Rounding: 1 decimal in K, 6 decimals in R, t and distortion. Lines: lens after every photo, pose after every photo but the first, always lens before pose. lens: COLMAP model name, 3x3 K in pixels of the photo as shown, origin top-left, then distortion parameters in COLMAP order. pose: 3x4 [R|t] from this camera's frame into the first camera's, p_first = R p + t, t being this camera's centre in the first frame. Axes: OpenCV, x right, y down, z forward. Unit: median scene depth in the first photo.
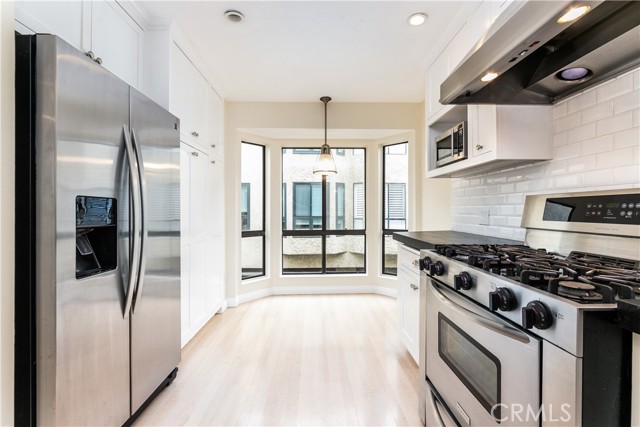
lens RADIAL K [[284.6, 0, 324.0], [0, 284.6, 213.4], [0, 0, 1]] dist [0.003943, -0.000230]
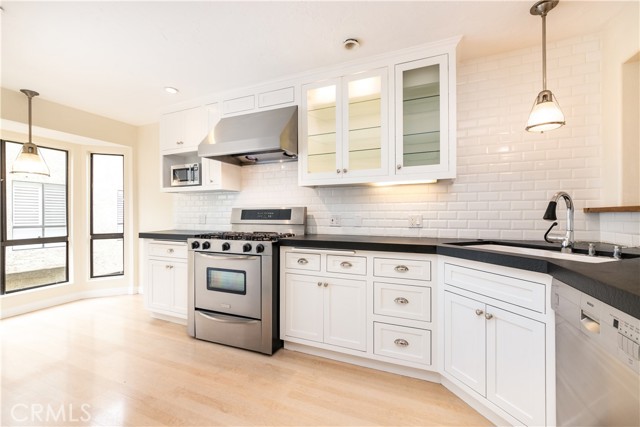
lens RADIAL K [[270.8, 0, 319.3], [0, 270.8, 214.0], [0, 0, 1]] dist [-0.008744, -0.001022]
pose [[0.438255, 0.008470, 0.898811, -0.438315], [0.011692, 0.999817, -0.015123, 0.009875], [-0.898775, 0.017137, 0.438076, -0.236932]]
